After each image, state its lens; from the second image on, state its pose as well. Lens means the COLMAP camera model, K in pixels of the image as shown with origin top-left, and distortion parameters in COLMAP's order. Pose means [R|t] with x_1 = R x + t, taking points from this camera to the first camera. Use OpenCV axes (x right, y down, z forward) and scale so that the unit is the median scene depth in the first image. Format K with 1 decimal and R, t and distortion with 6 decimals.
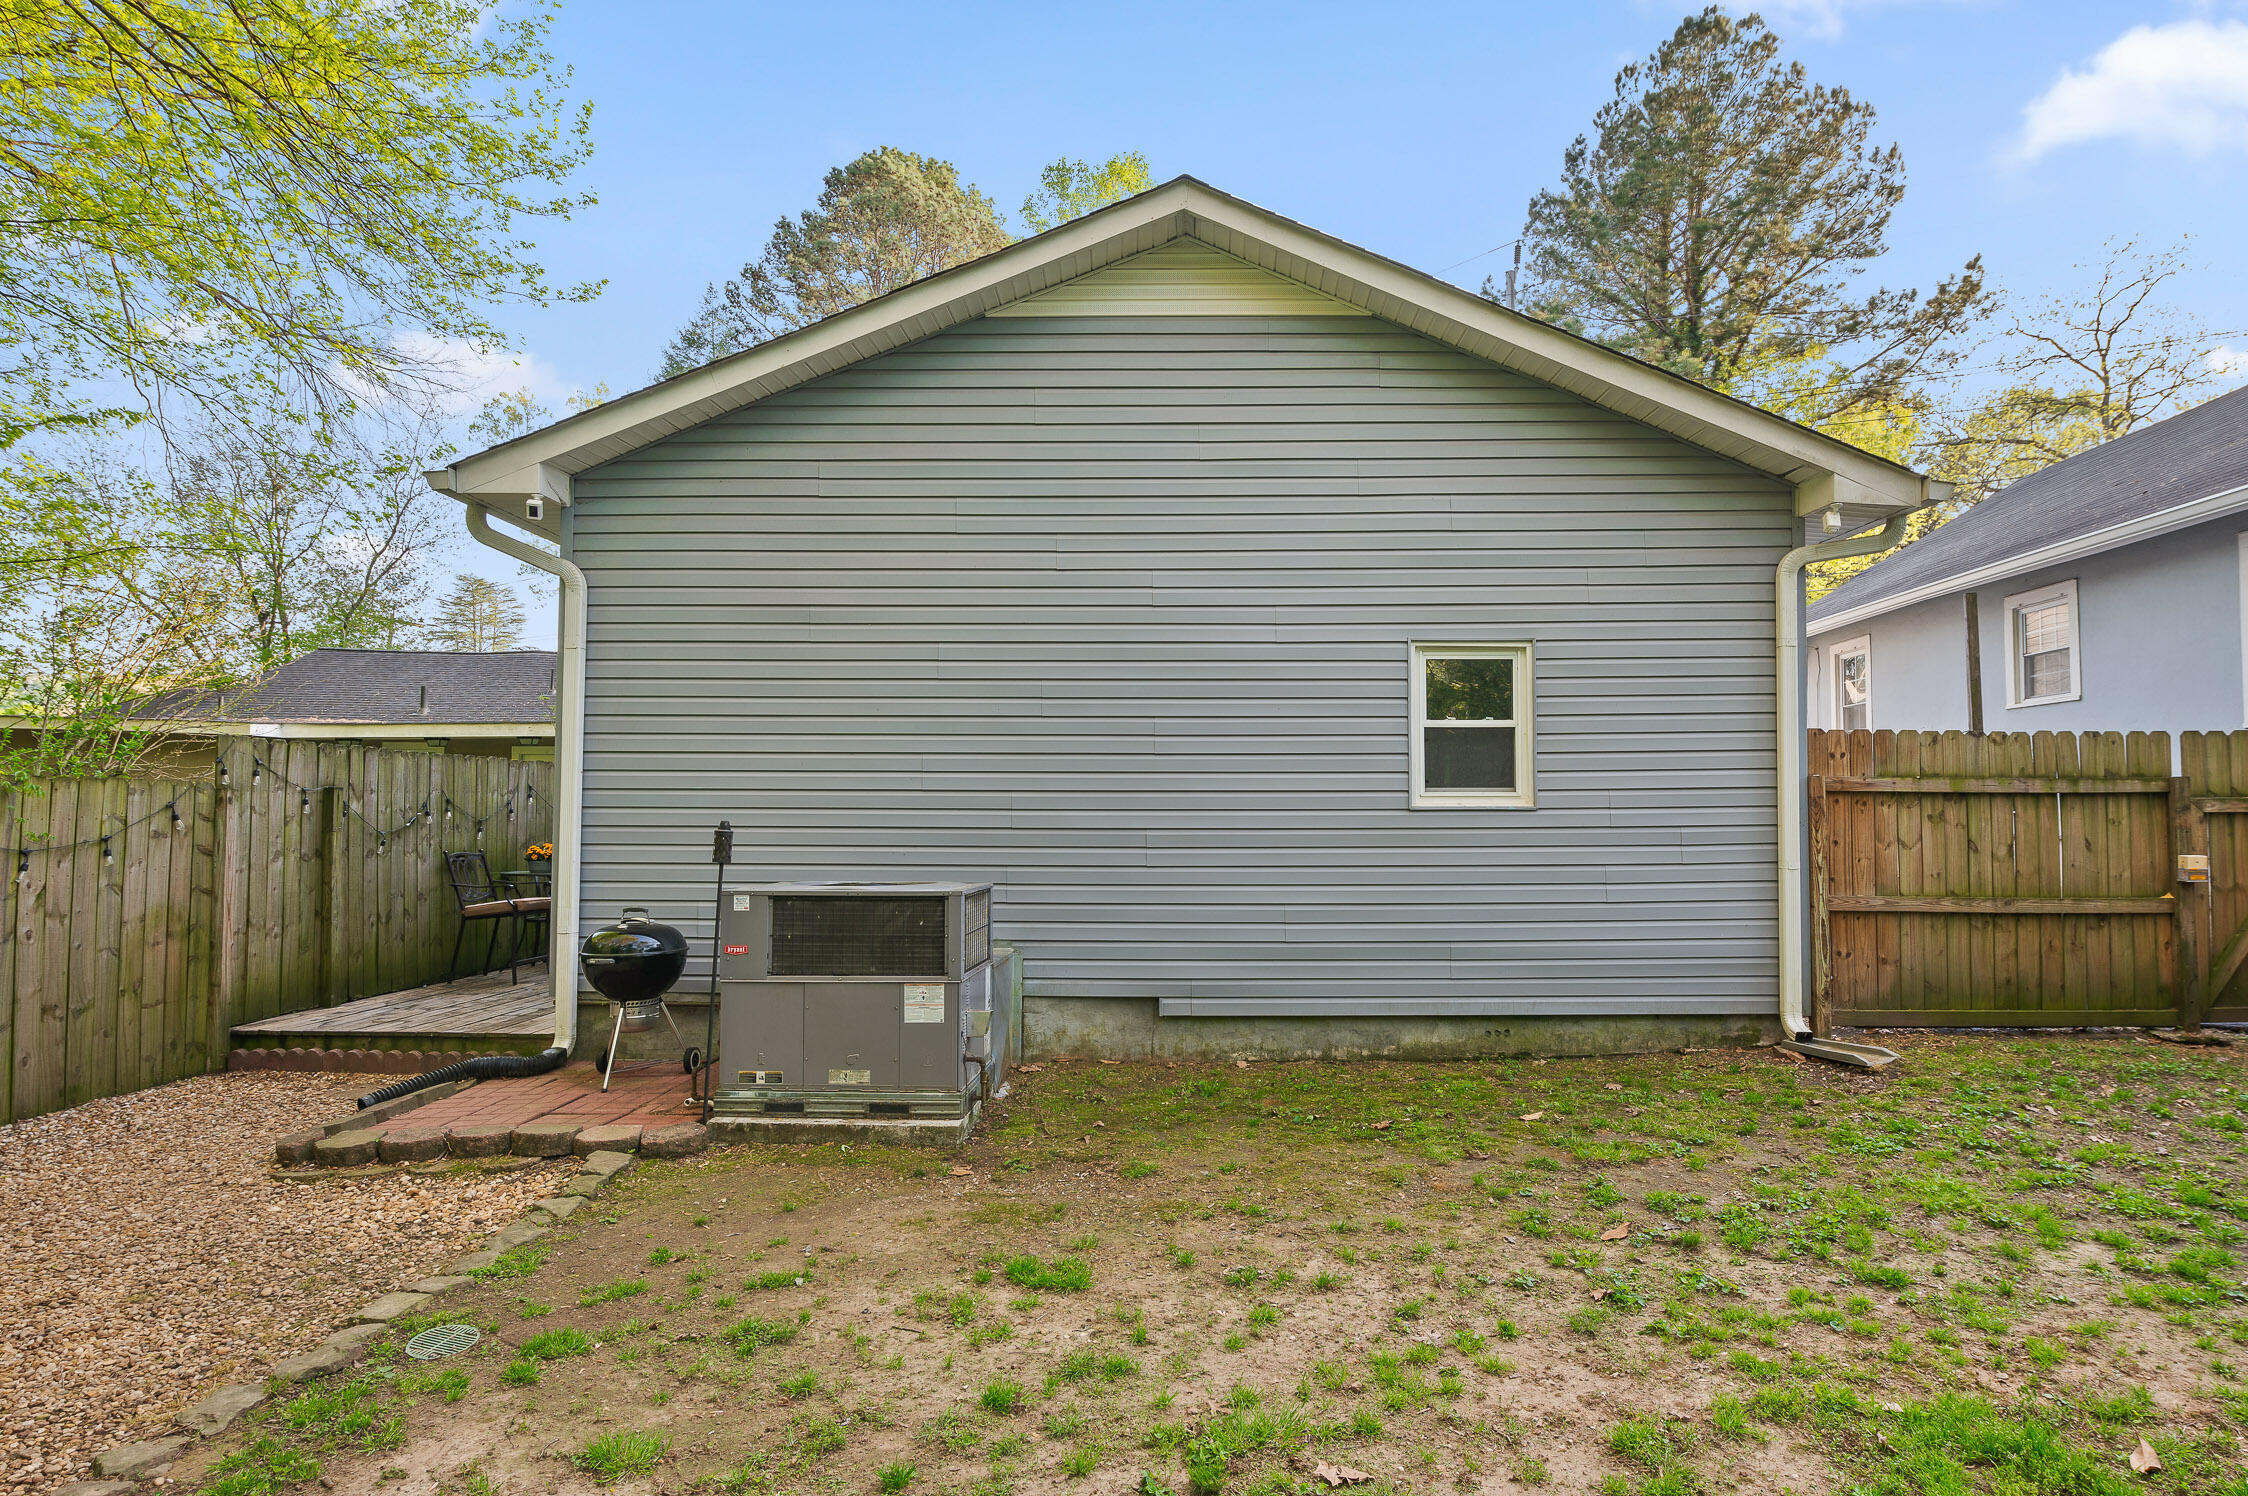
lens RADIAL K [[1167.8, 0, 1224.9], [0, 1167.8, 778.9], [0, 0, 1]] dist [-0.009350, -0.000657]
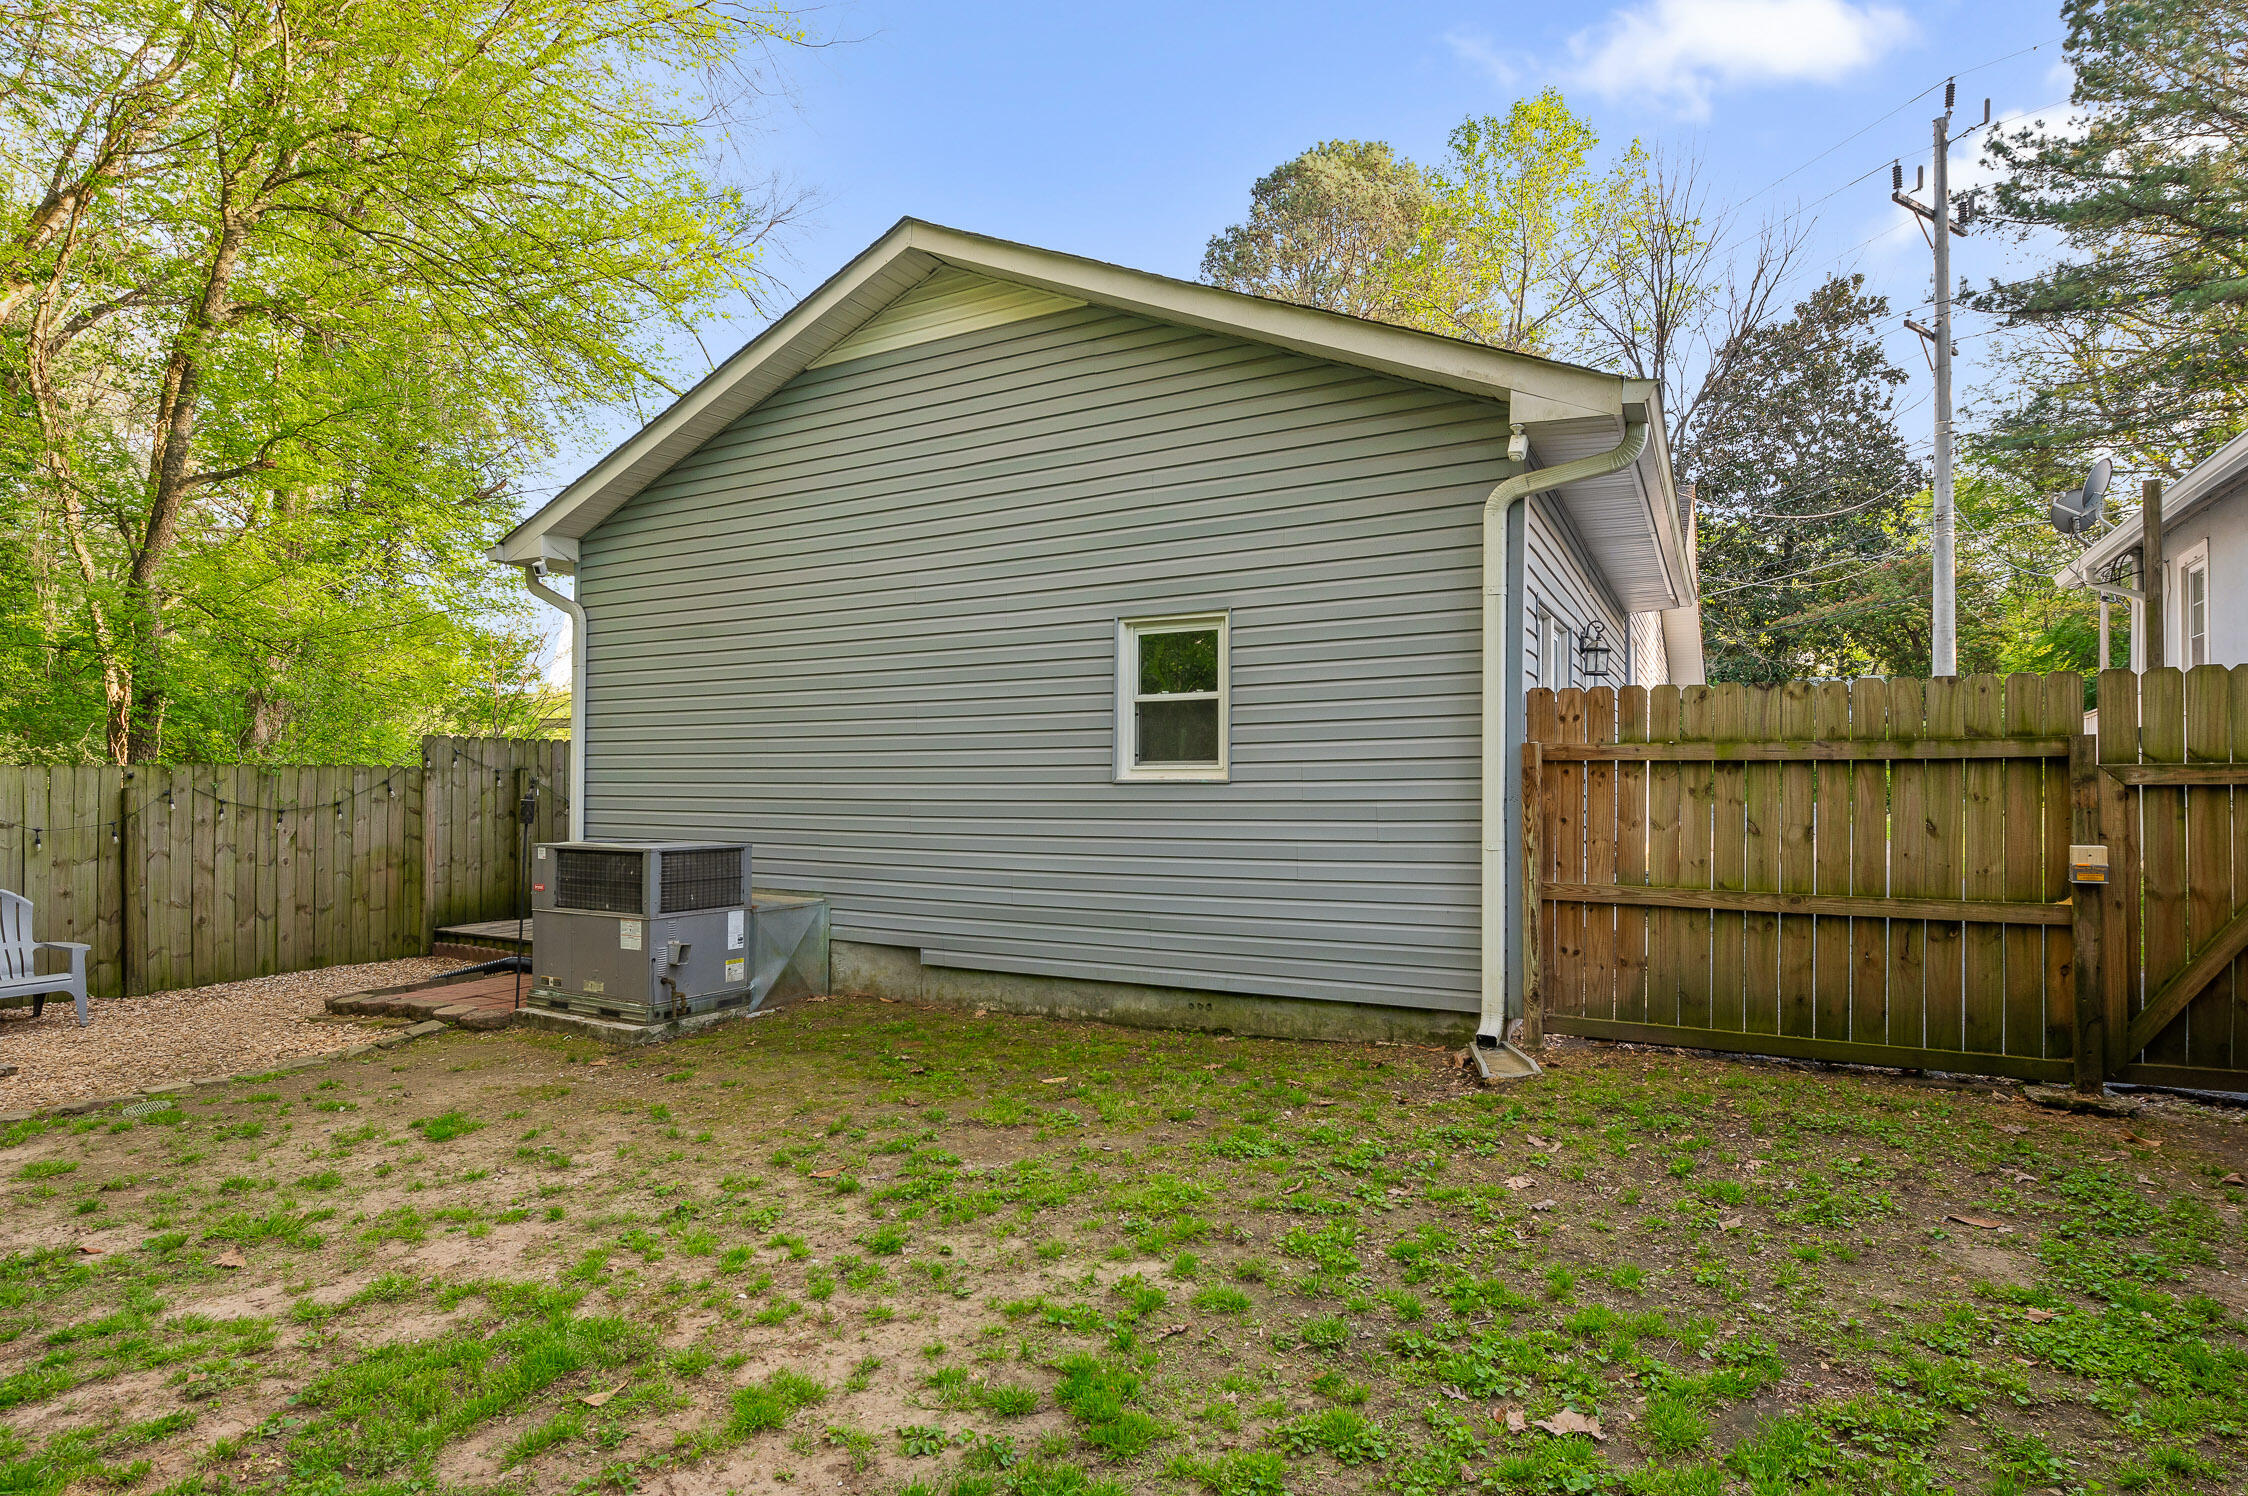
lens RADIAL K [[1167.8, 0, 1214.8], [0, 1167.8, 776.8], [0, 0, 1]] dist [-0.009350, -0.000657]
pose [[0.883972, -0.003772, -0.467525, 0.719272], [0.016236, 0.999612, 0.022632, -0.000746], [0.467258, -0.027597, 0.883690, 0.130374]]
